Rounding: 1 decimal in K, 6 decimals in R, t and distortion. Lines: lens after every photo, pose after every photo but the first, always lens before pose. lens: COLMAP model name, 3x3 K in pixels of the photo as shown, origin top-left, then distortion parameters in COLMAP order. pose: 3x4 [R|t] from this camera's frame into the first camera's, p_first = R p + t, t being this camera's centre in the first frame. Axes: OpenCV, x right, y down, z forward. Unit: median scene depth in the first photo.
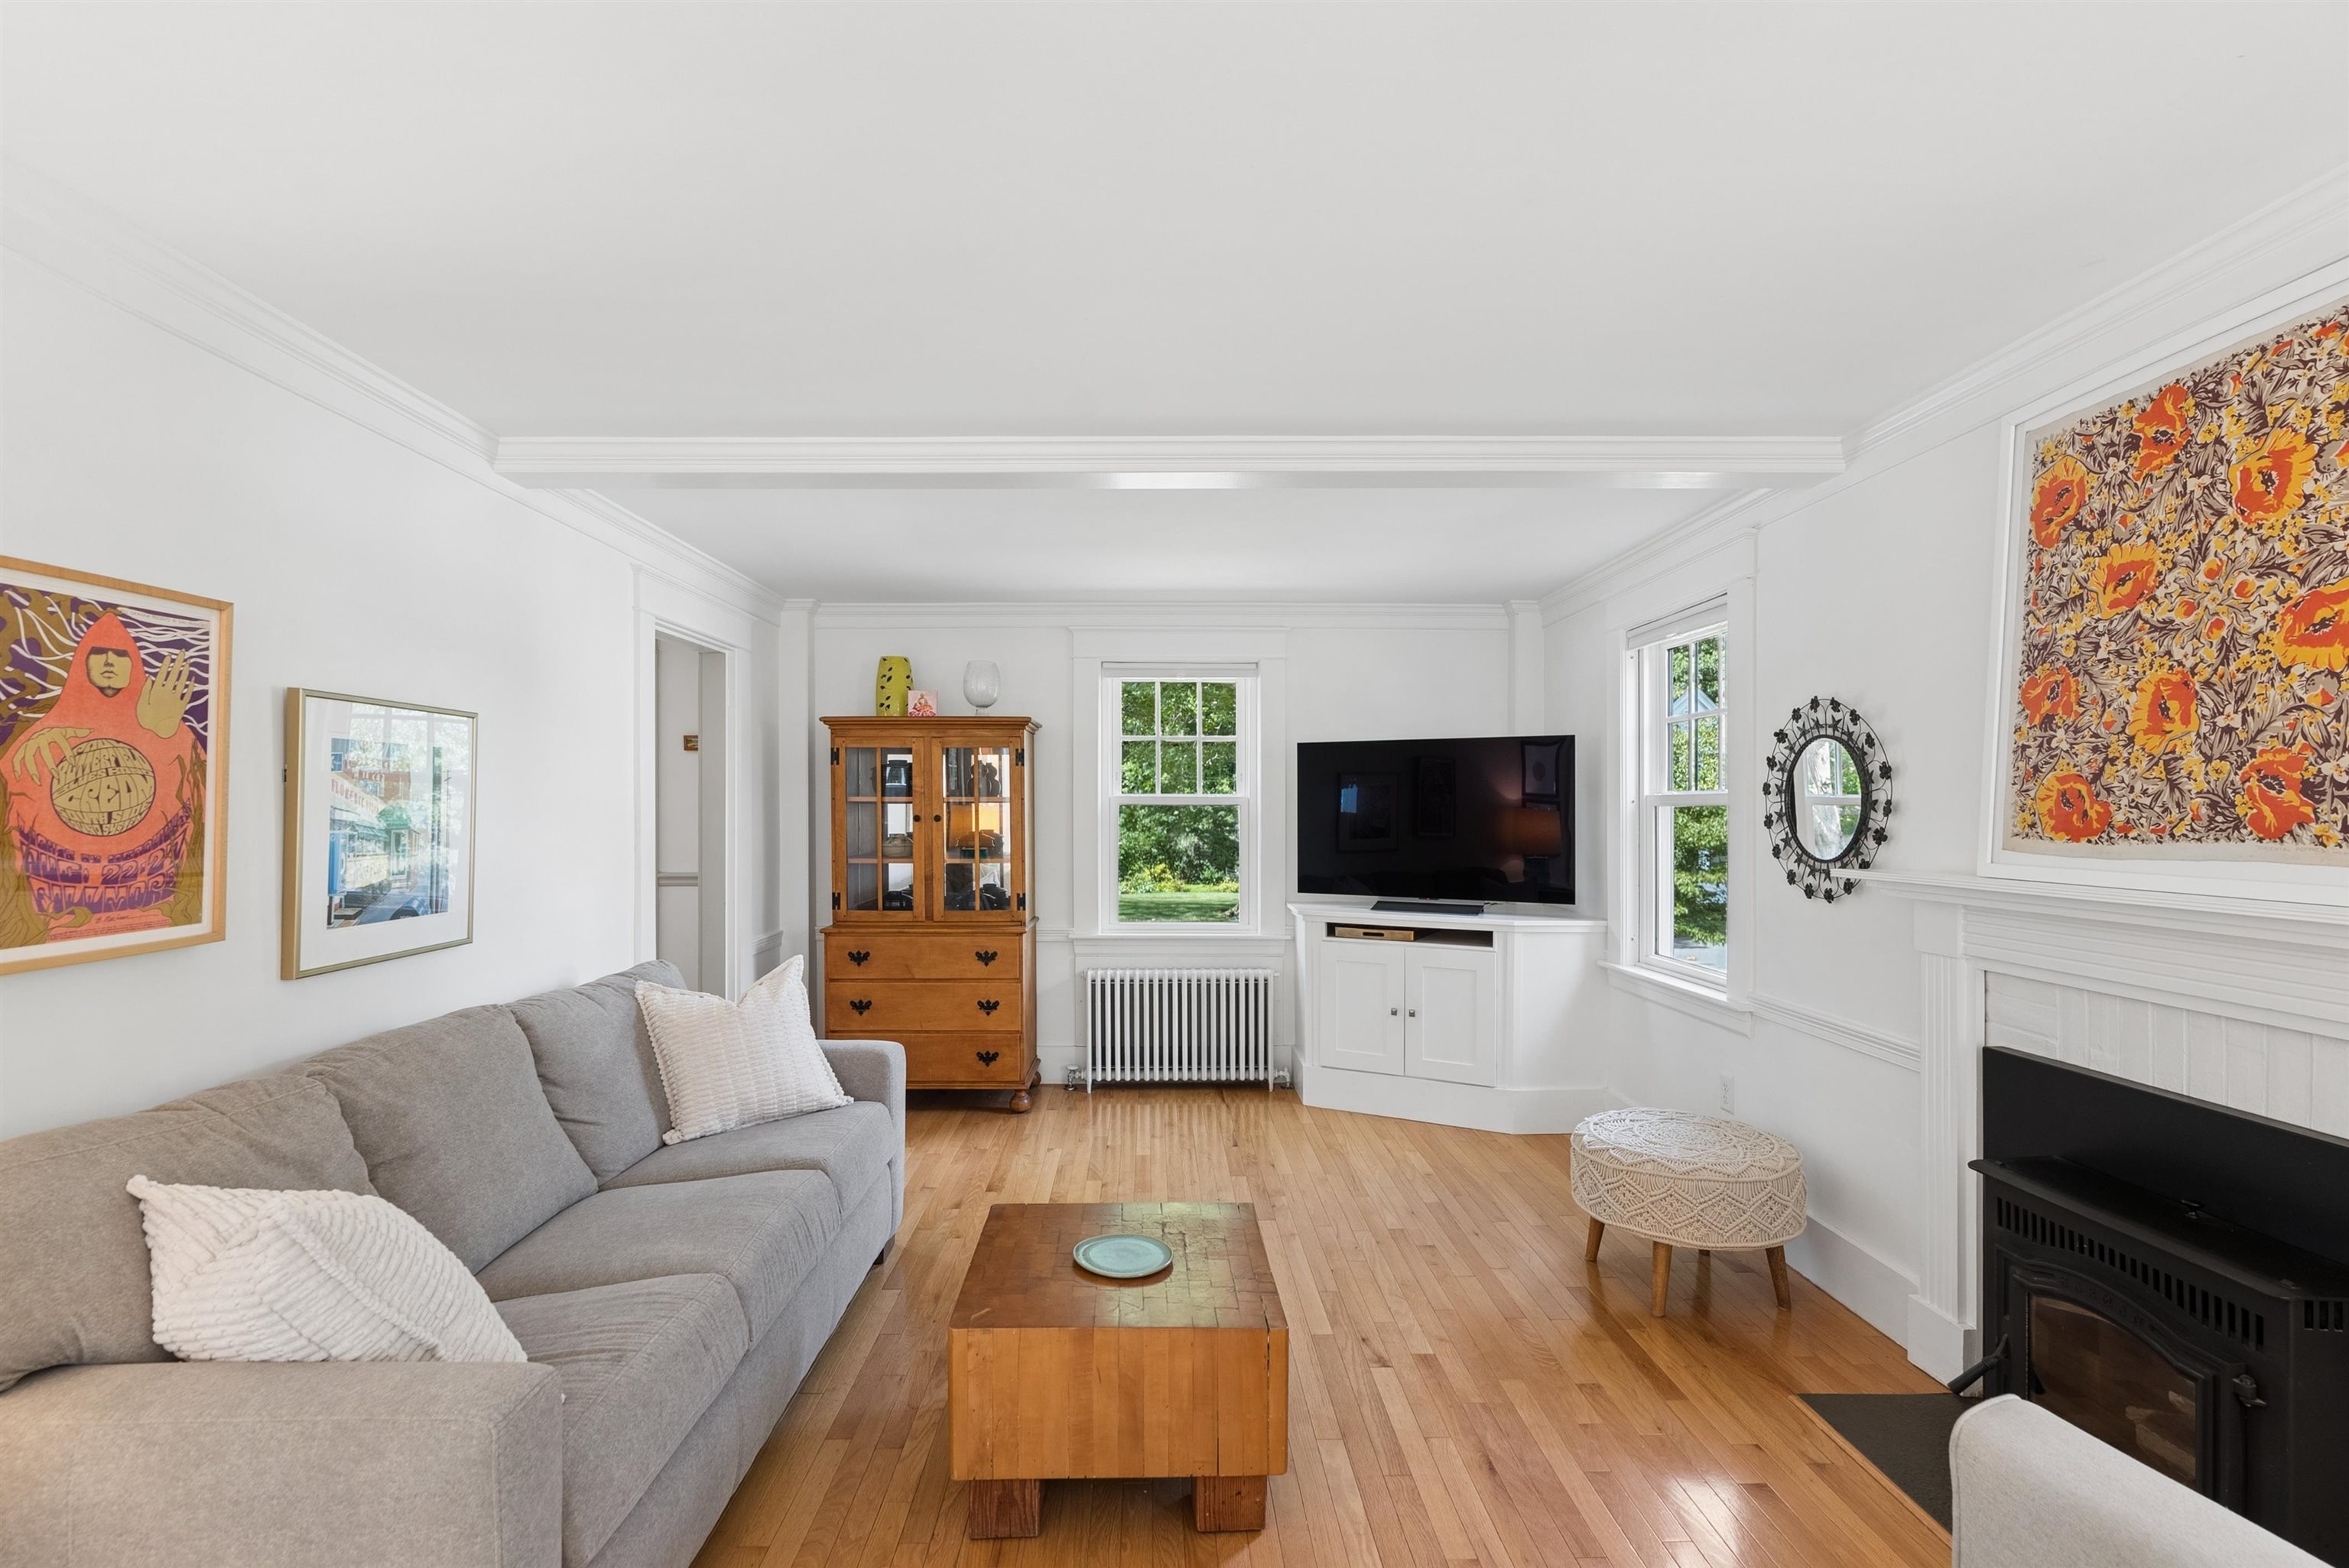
lens RADIAL K [[1099.2, 0, 1174.5], [0, 1099.2, 784.0], [0, 0, 1]] dist [0.000589, 0.005445]
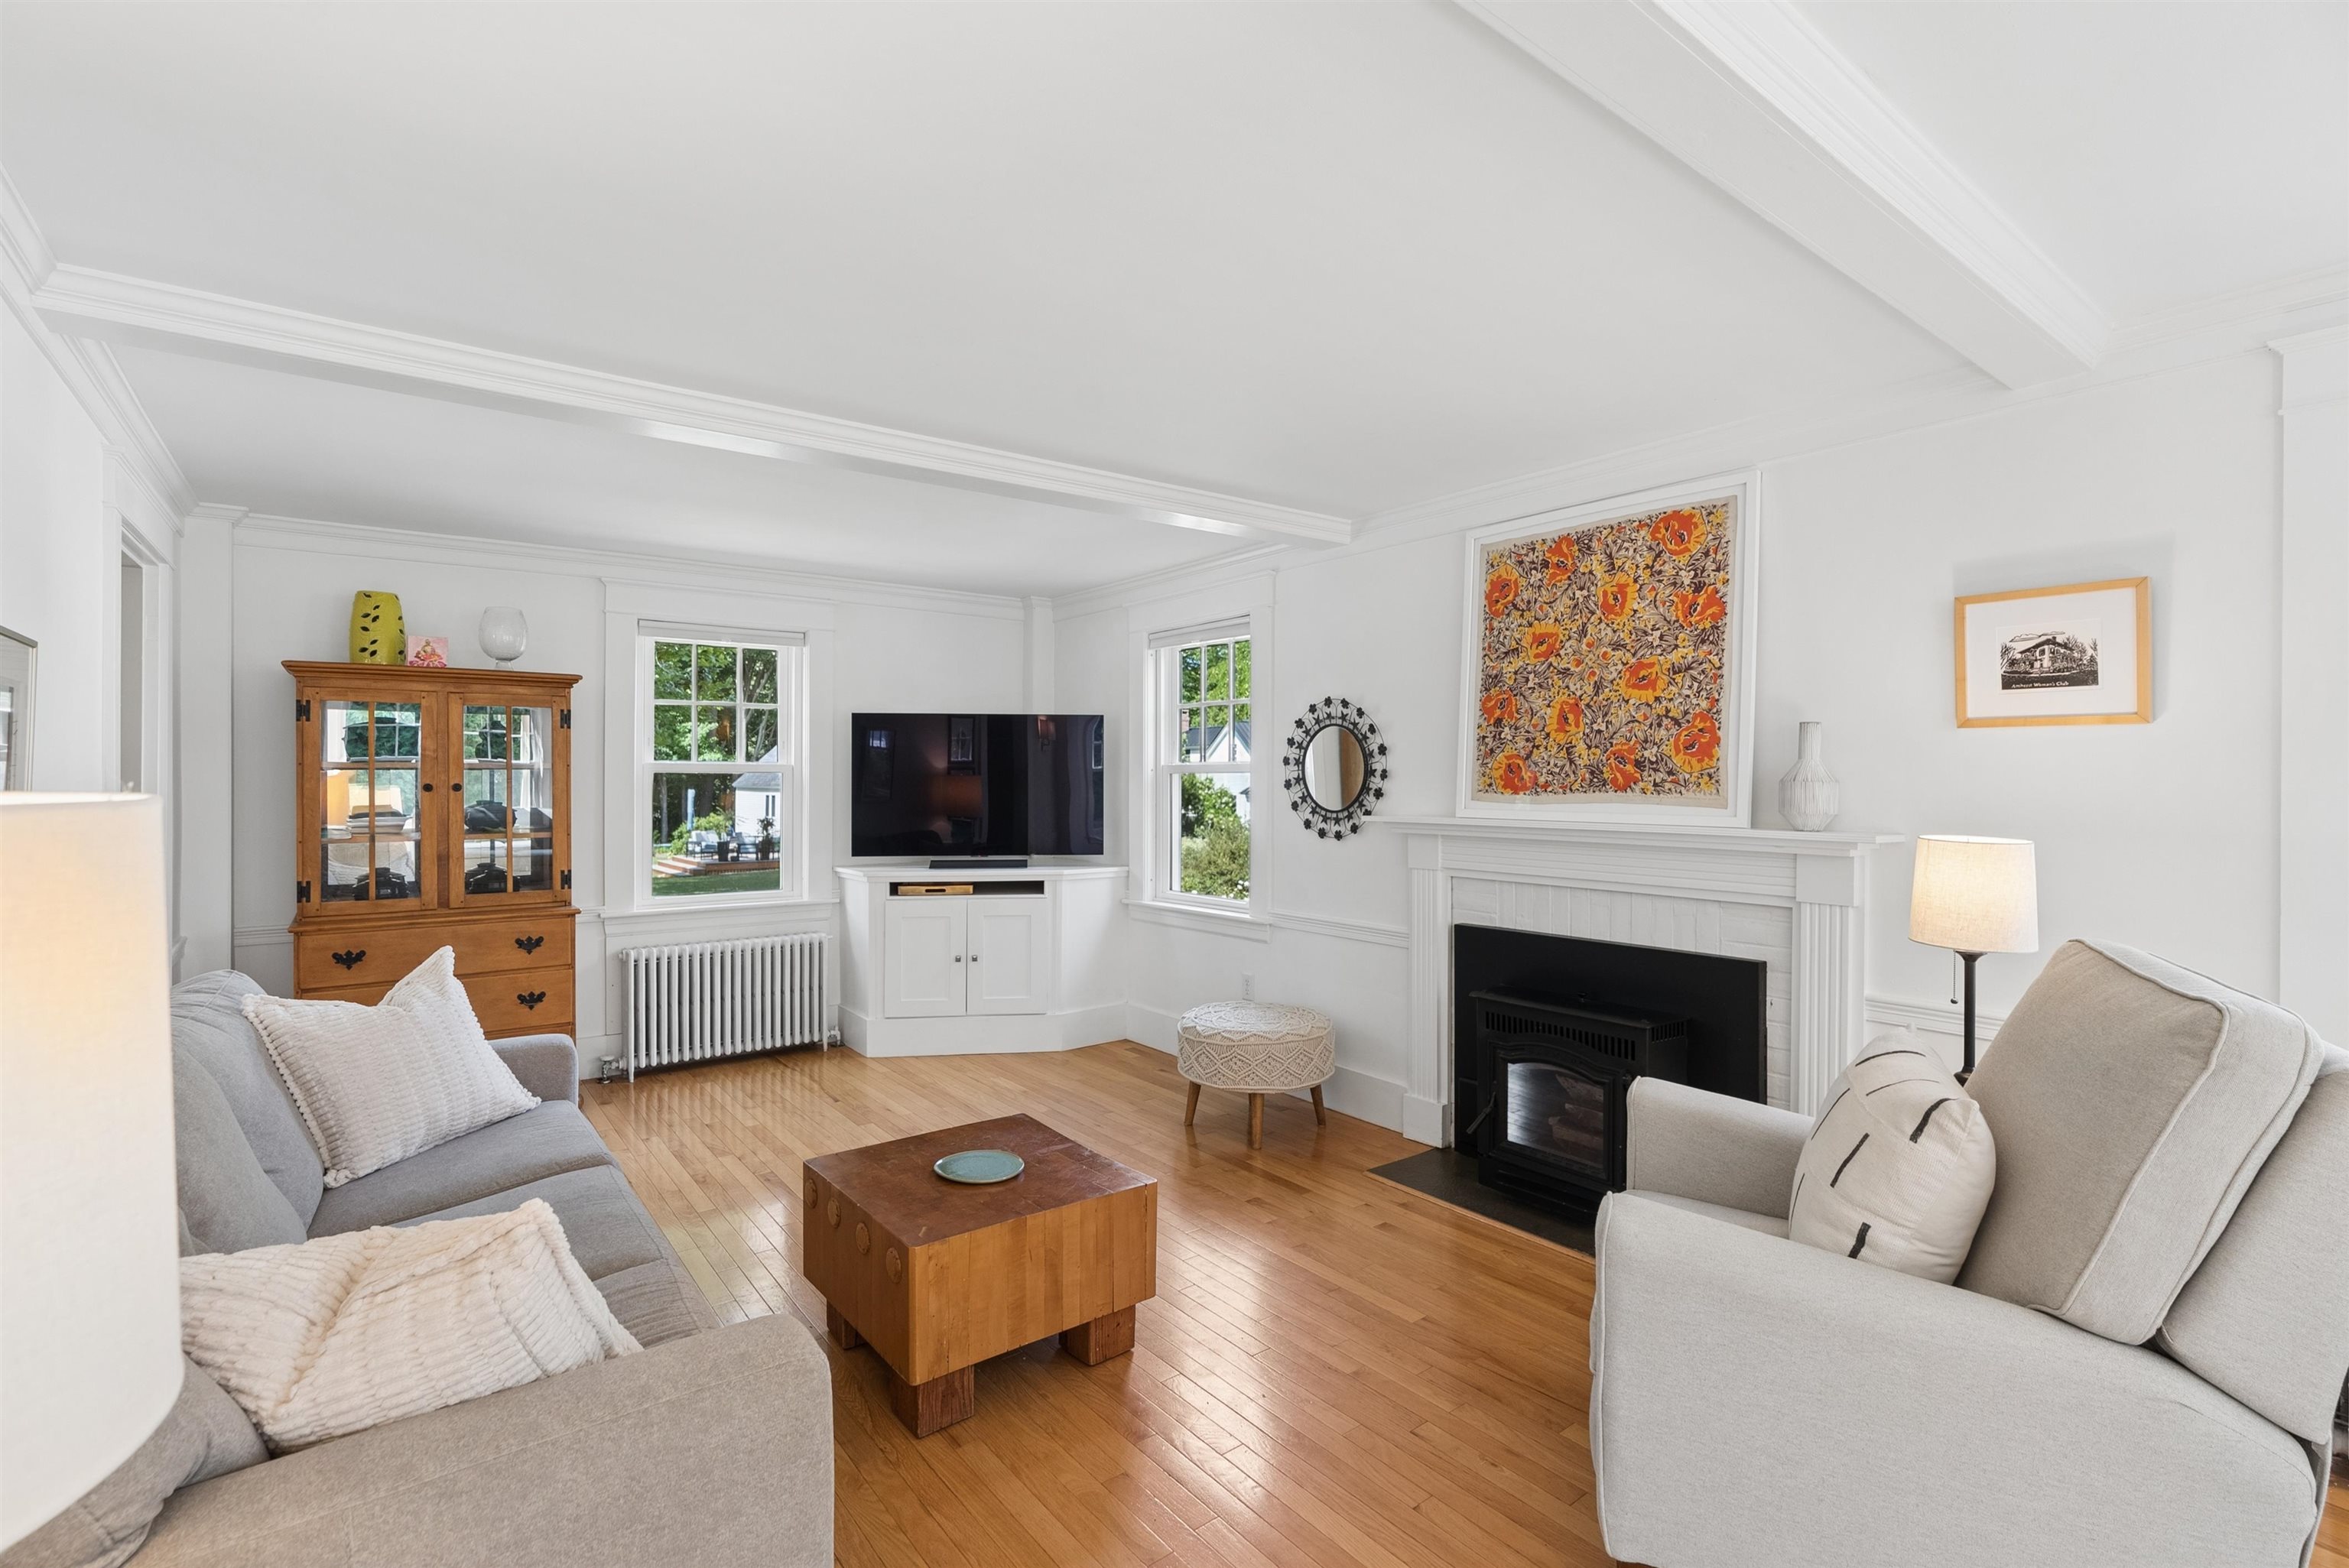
lens RADIAL K [[1081.4, 0, 1180.6], [0, 1081.4, 743.1], [0, 0, 1]] dist [-0.000181, 0.000388]
pose [[0.804215, 0.017415, 0.594083, -0.434272], [-0.012197, 0.999844, -0.012799, 0.001091], [-0.594213, 0.003047, 0.804302, -0.019734]]
